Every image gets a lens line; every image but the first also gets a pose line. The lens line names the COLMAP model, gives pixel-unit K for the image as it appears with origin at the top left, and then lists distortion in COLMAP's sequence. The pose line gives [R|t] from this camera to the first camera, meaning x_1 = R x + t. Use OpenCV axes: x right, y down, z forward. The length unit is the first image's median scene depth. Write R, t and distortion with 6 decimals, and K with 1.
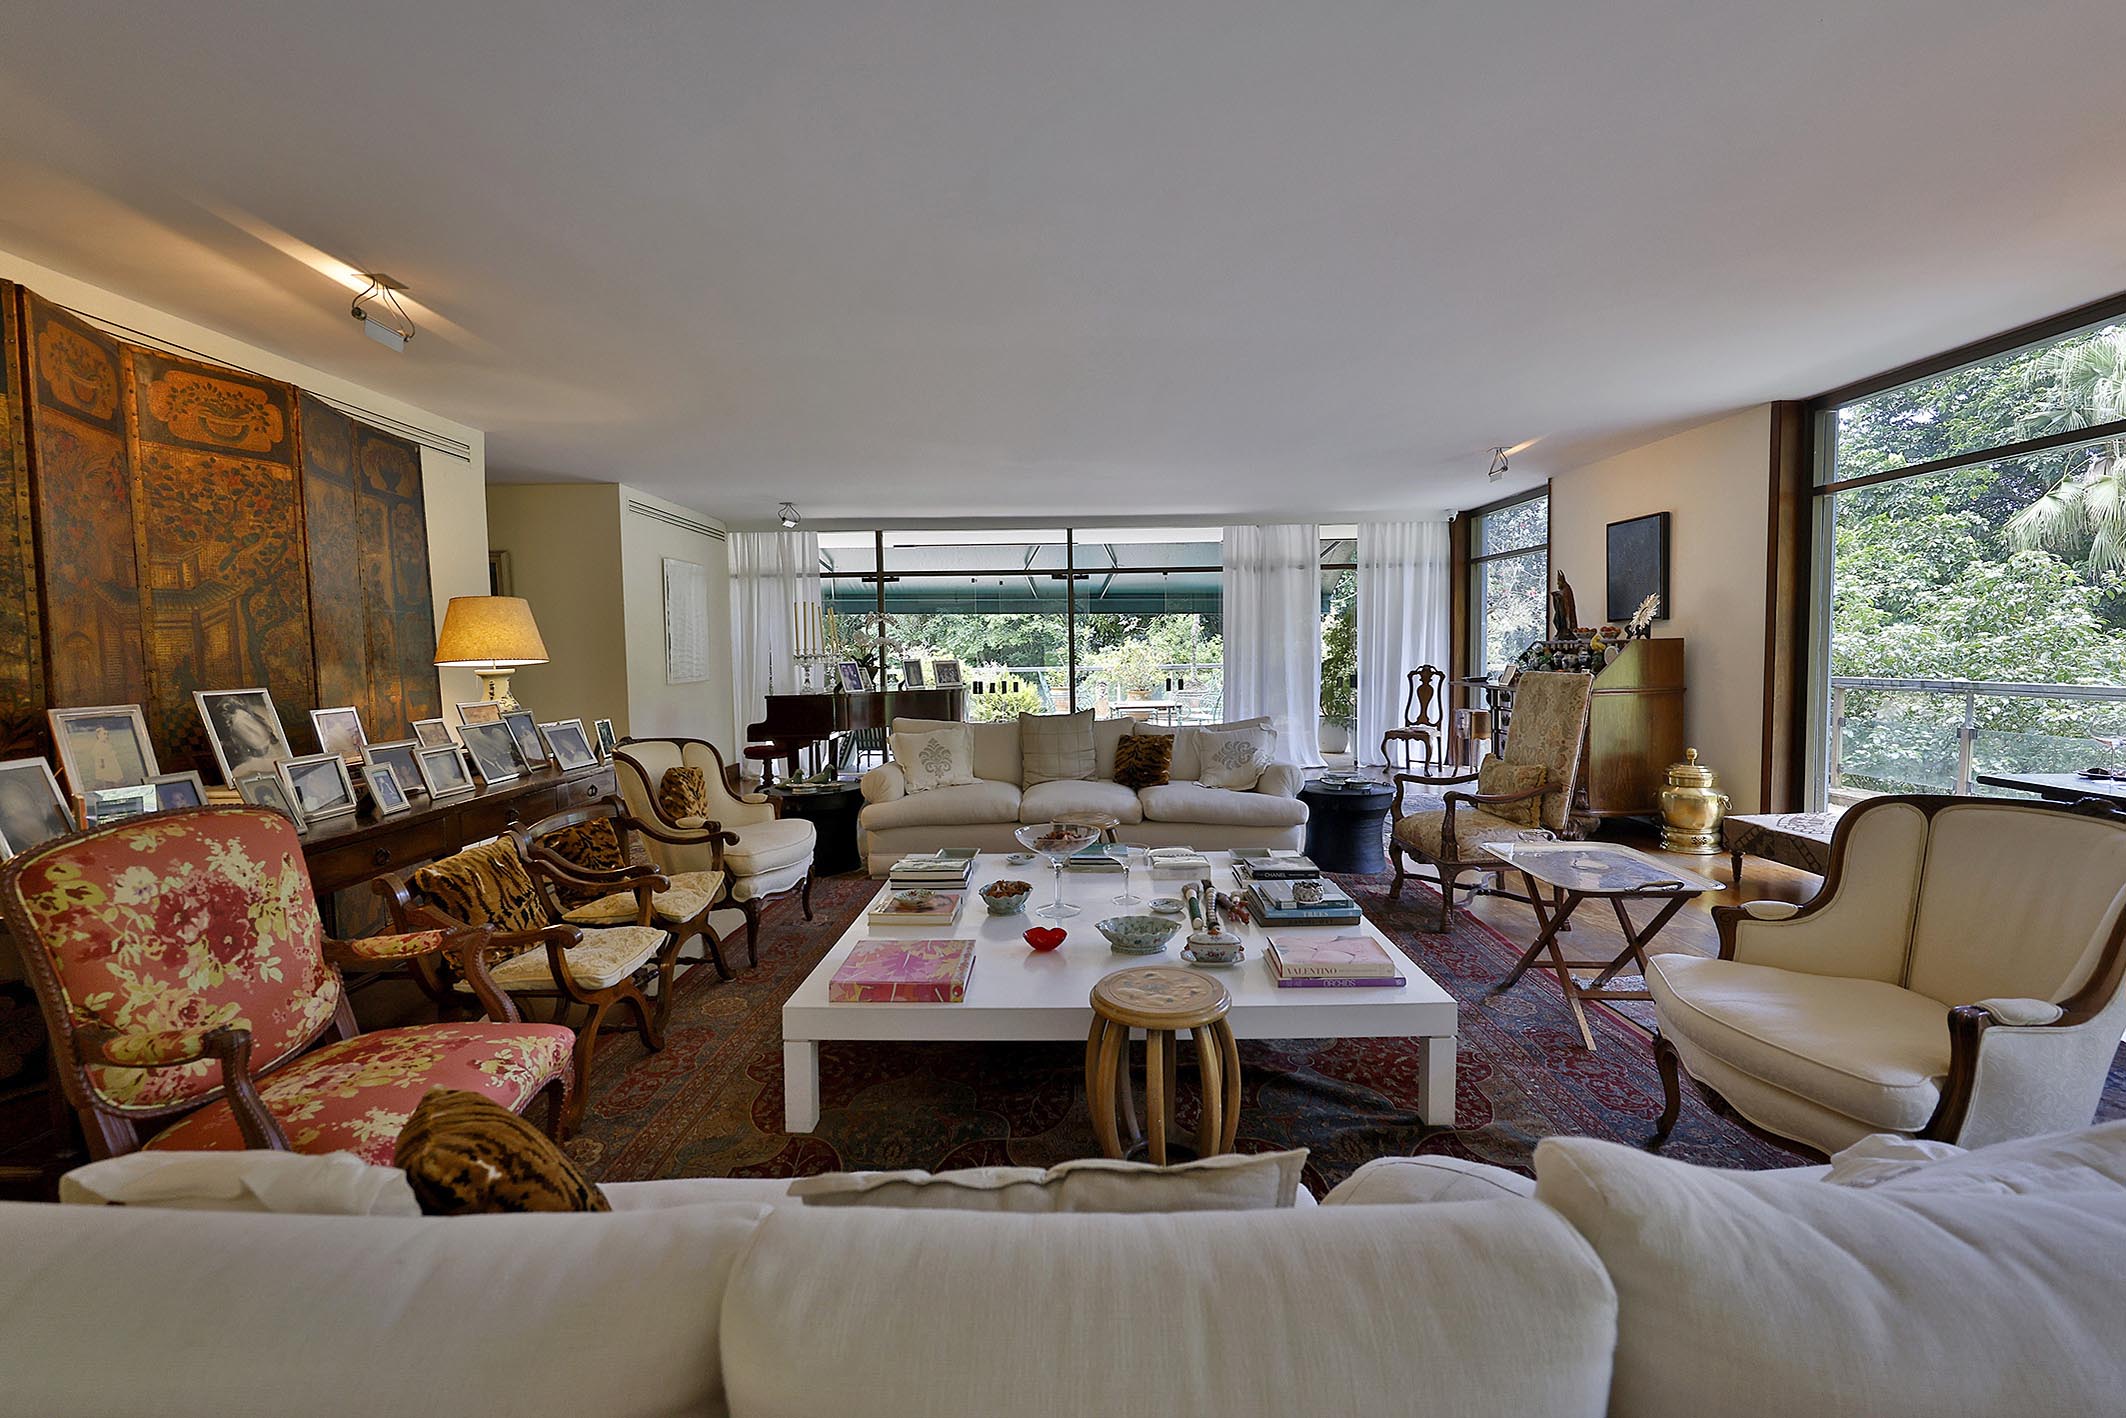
lens RADIAL K [[904.7, 0, 1066.6], [0, 904.7, 705.8], [0, 0, 1]] dist [-0.002709, 0.000373]
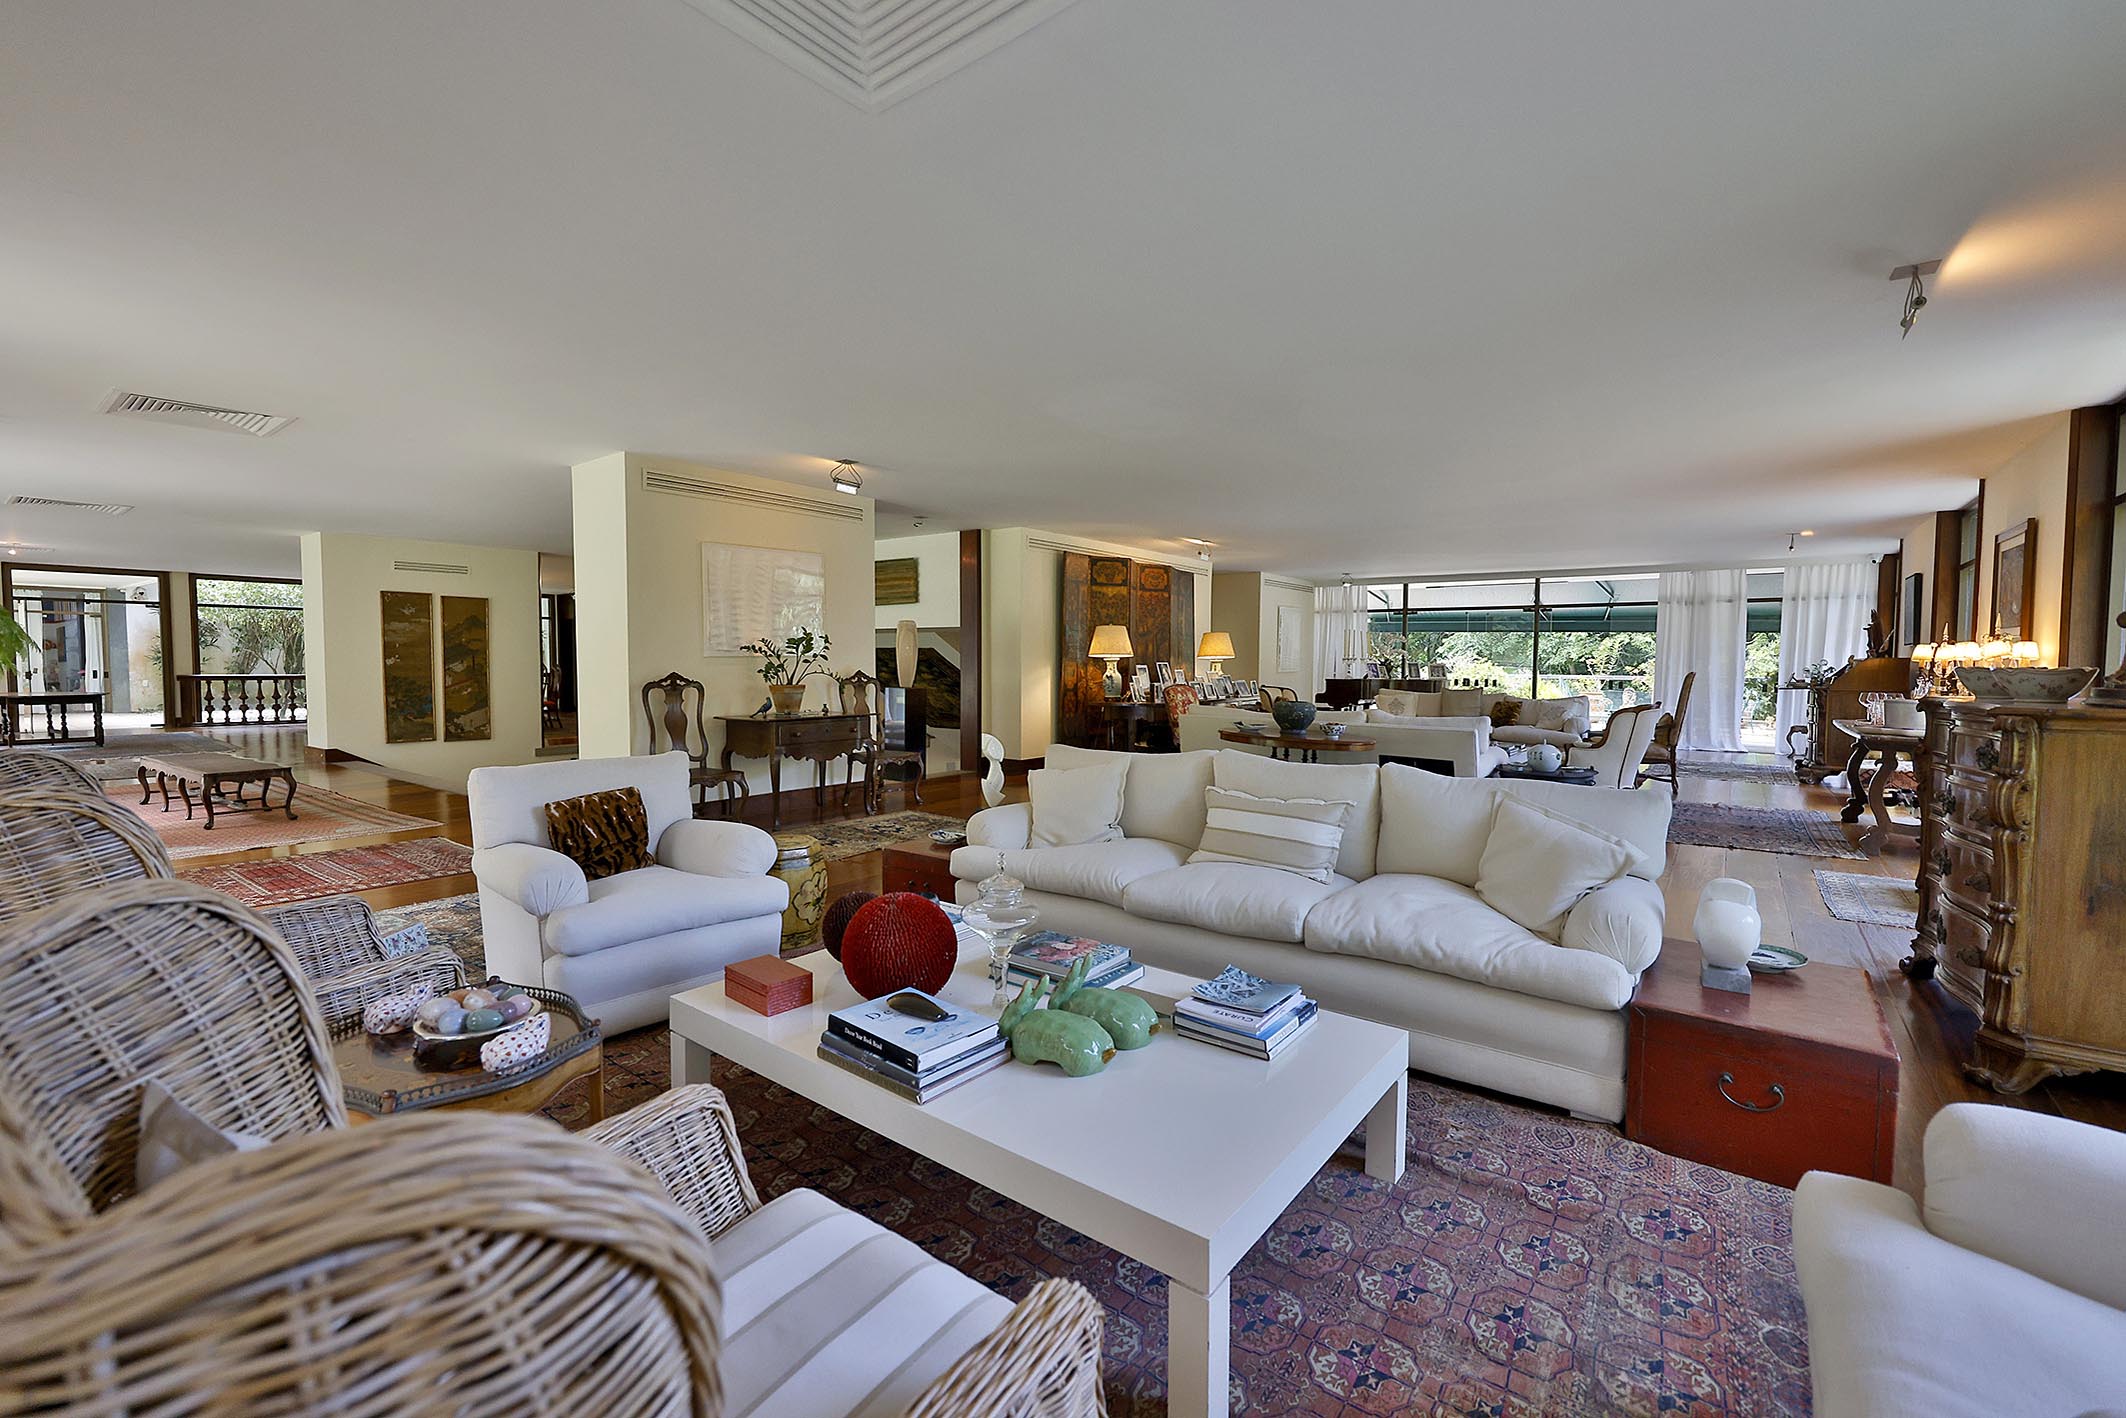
lens RADIAL K [[904.7, 0, 1055.1], [0, 904.7, 703.0], [0, 0, 1]] dist [-0.002709, 0.000373]
pose [[0.793099, 0.051022, -0.606952, 0.315658], [-0.057932, 0.998287, 0.008219, 0.048077], [0.606332, 0.028643, 0.794696, -0.724912]]
